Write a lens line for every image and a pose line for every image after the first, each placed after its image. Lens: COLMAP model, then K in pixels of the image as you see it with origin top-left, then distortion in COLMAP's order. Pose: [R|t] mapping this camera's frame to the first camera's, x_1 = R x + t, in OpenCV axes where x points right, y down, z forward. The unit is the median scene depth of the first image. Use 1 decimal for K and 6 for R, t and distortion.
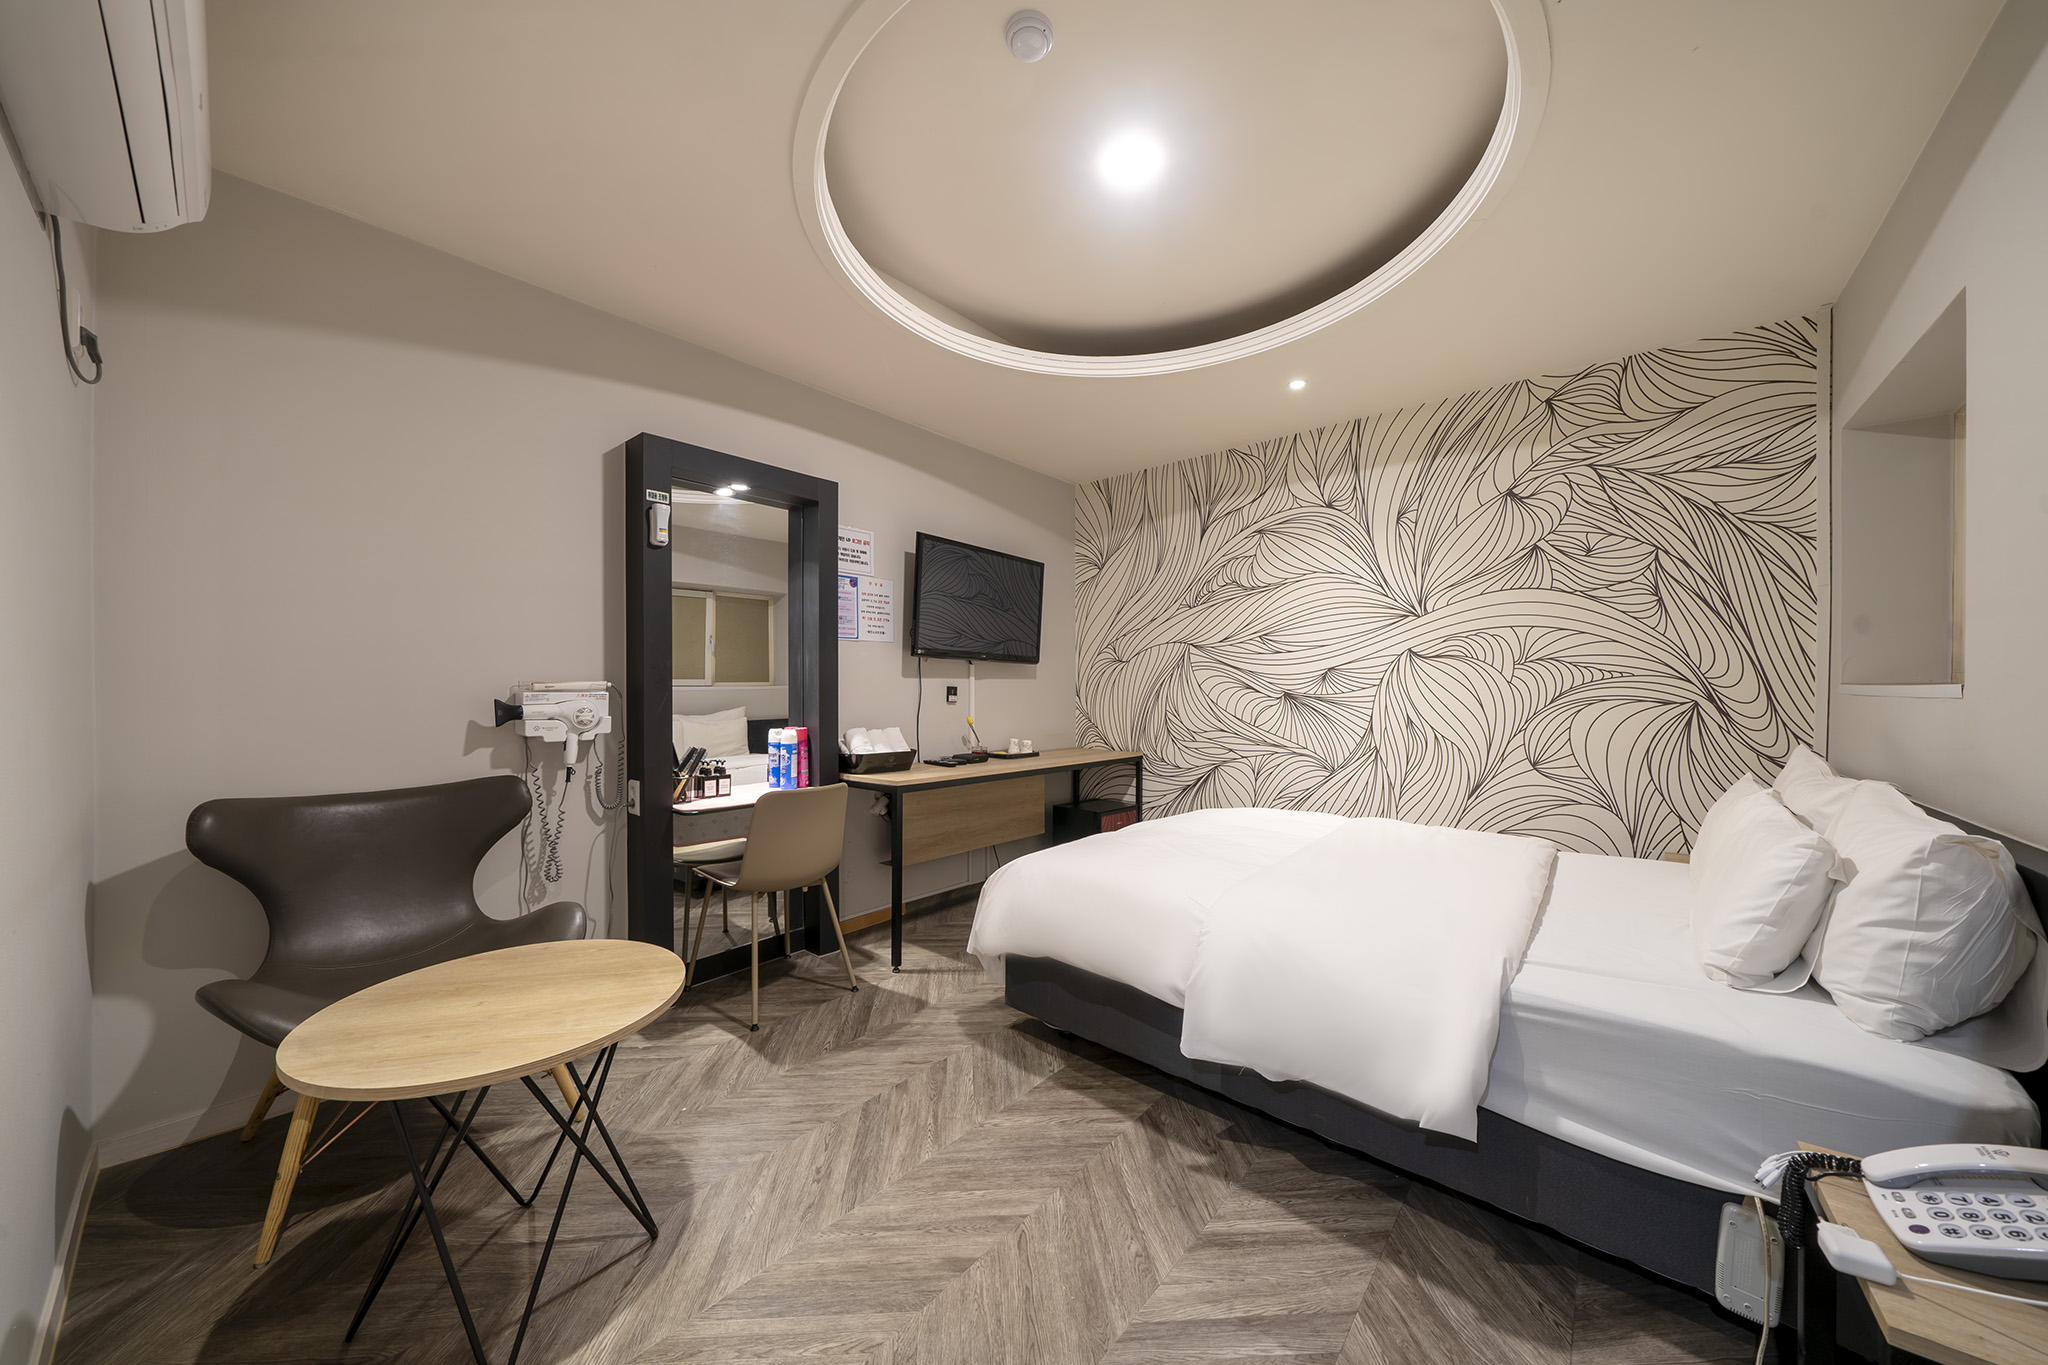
lens RADIAL K [[695.4, 0, 1017.9], [0, 695.4, 684.5], [0, 0, 1]] dist [-0.014113, -0.000672]
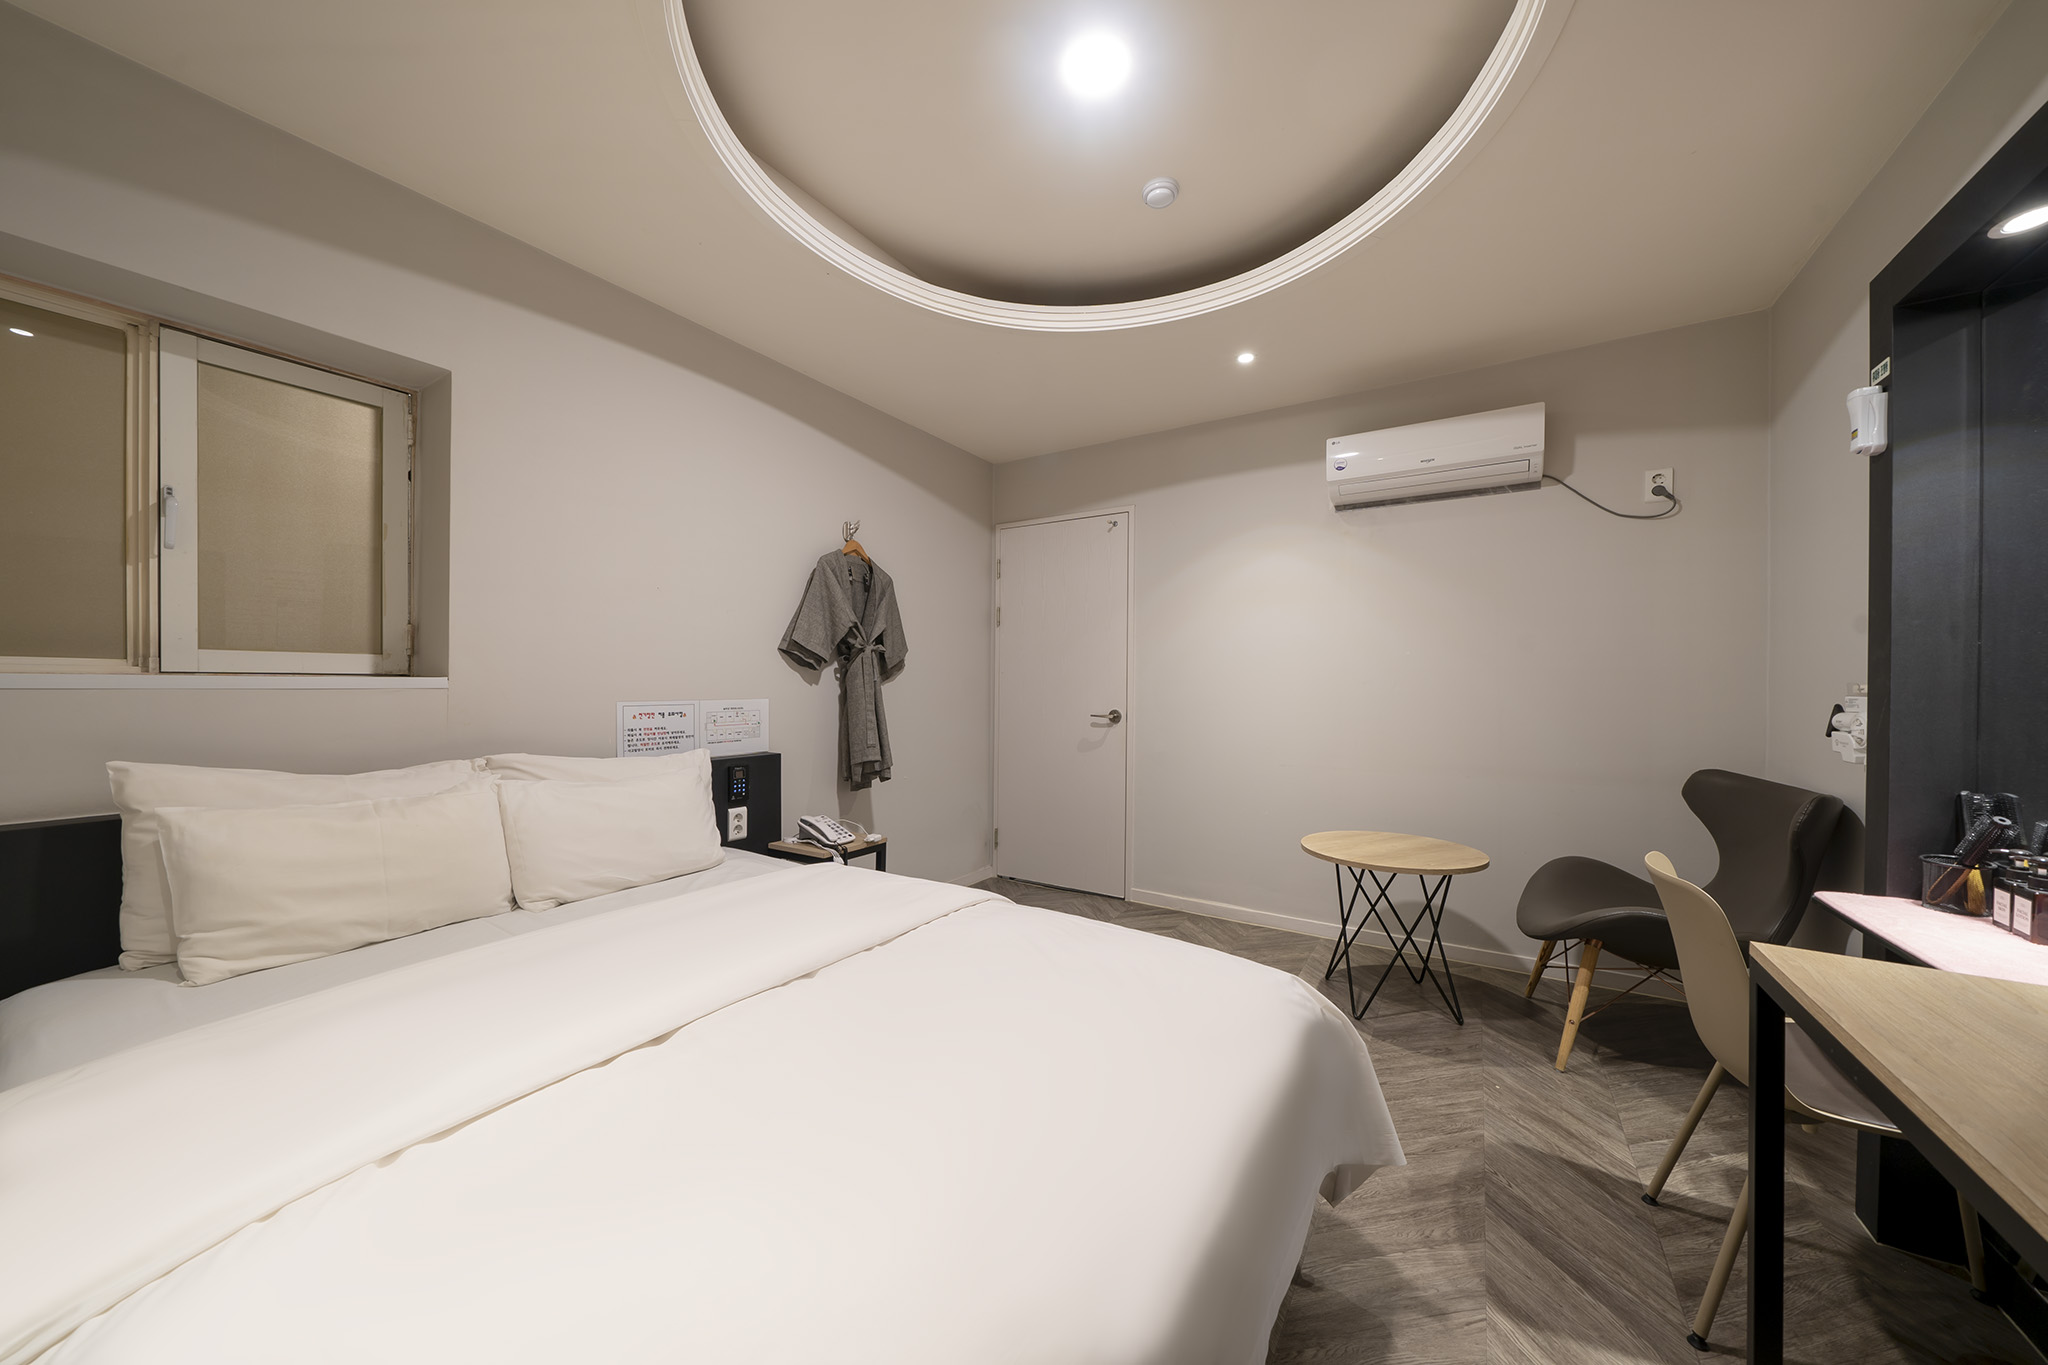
lens RADIAL K [[695.4, 0, 1023.2], [0, 695.4, 682.7], [0, 0, 1]] dist [-0.014113, -0.000672]
pose [[-0.990572, -0.007456, -0.136791, 0.232176], [-0.006084, 0.999927, -0.010447, 0.007262], [0.136858, -0.009517, -0.990545, 1.173235]]
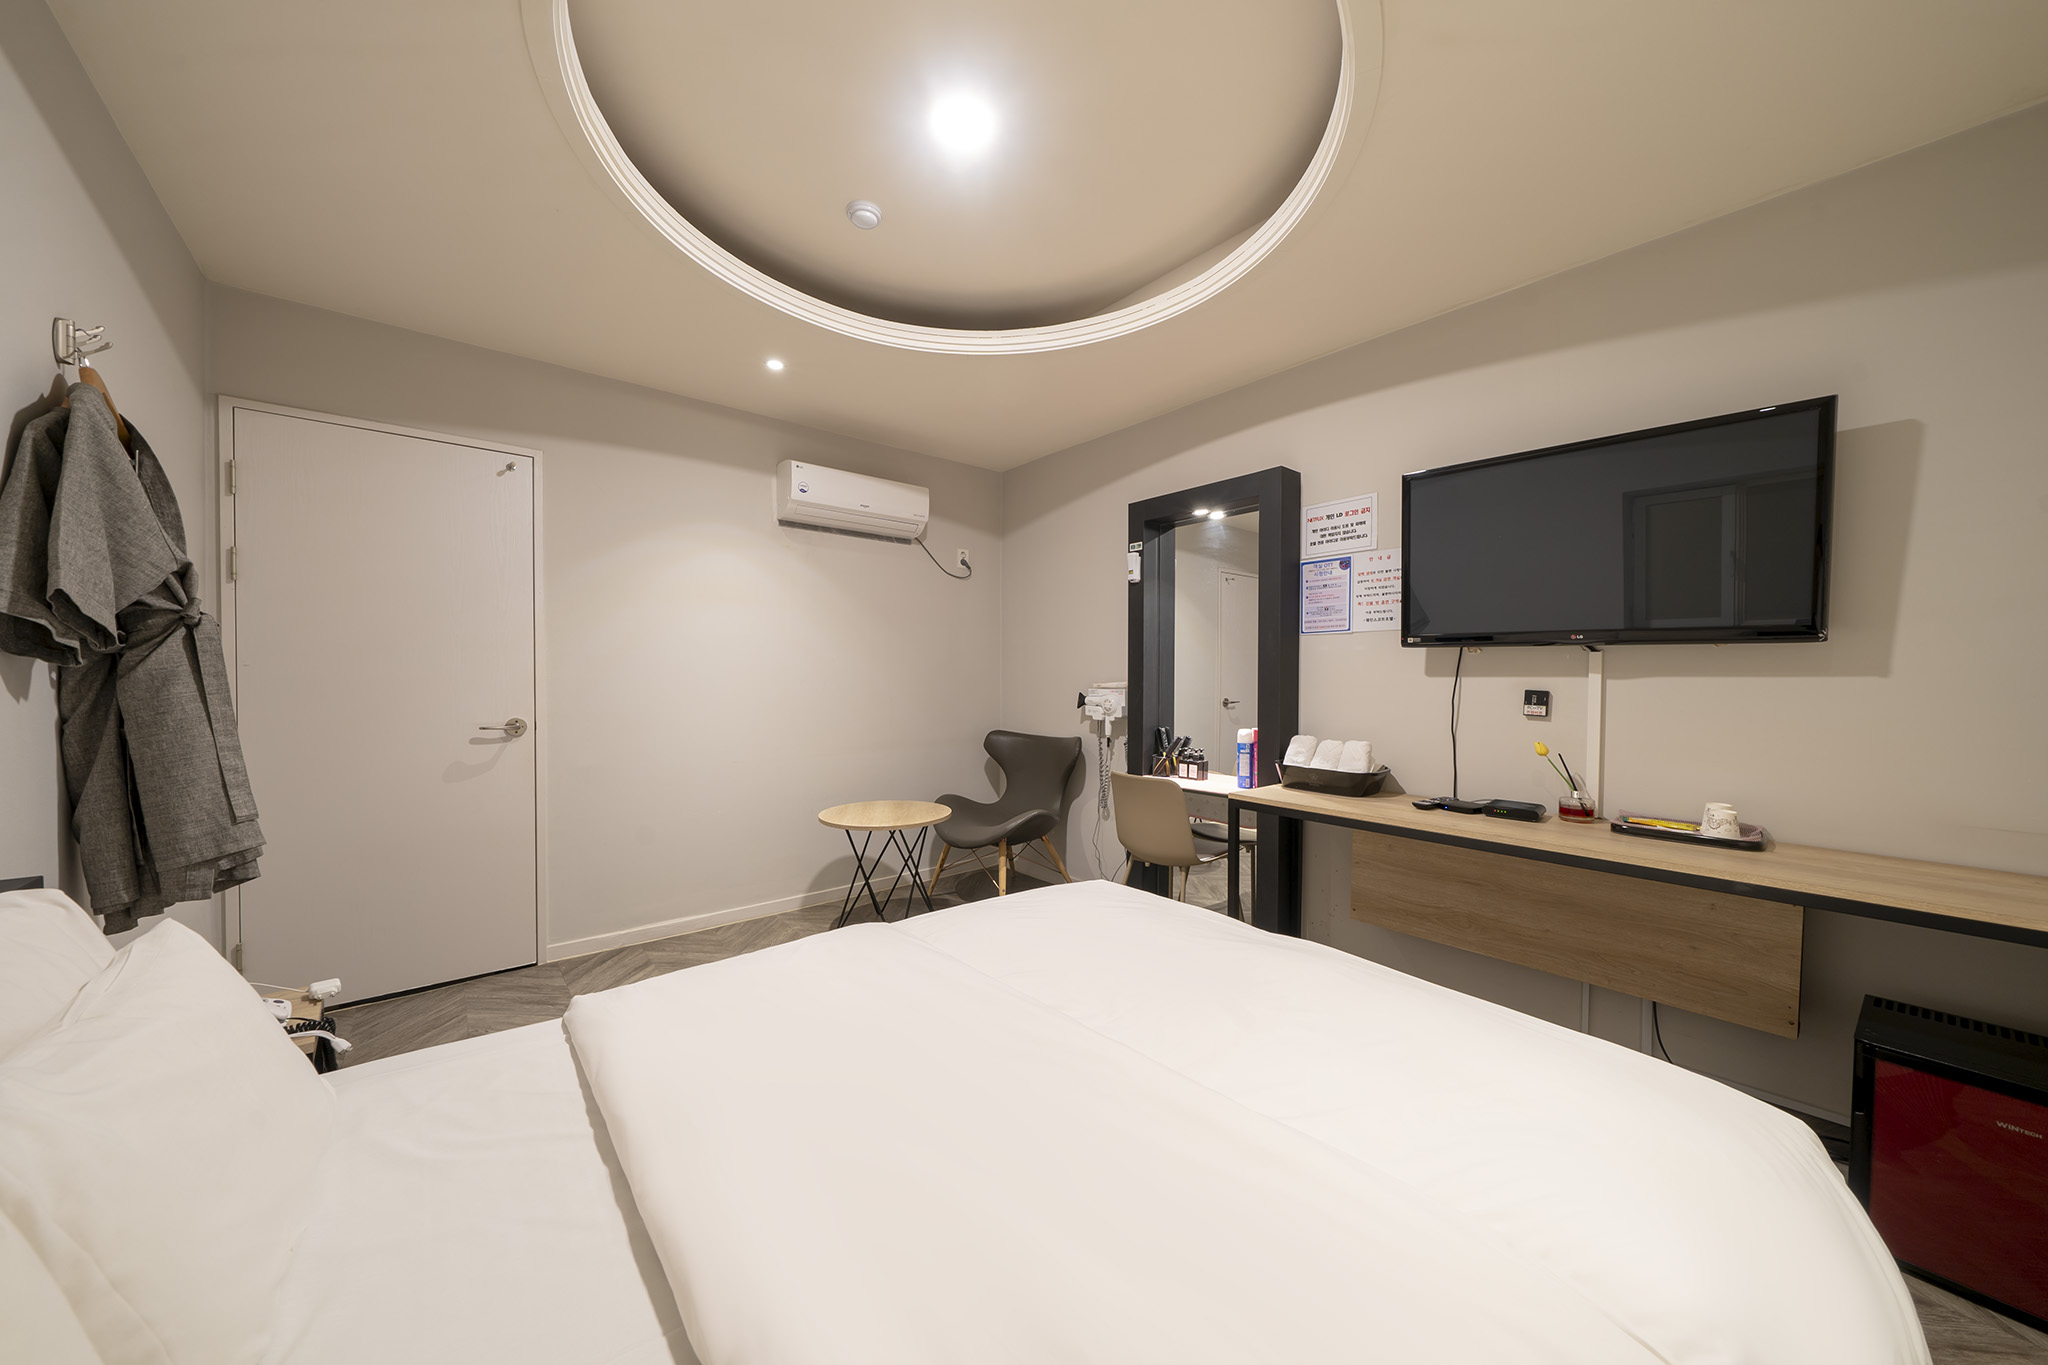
lens RADIAL K [[695.4, 0, 1024.4], [0, 695.4, 682.4], [0, 0, 1]] dist [-0.014113, -0.000672]
pose [[-0.150743, 0.006670, -0.988550, 0.690141], [0.001703, 0.999978, 0.006488, -0.010362], [0.988572, -0.000705, -0.150751, 0.786563]]
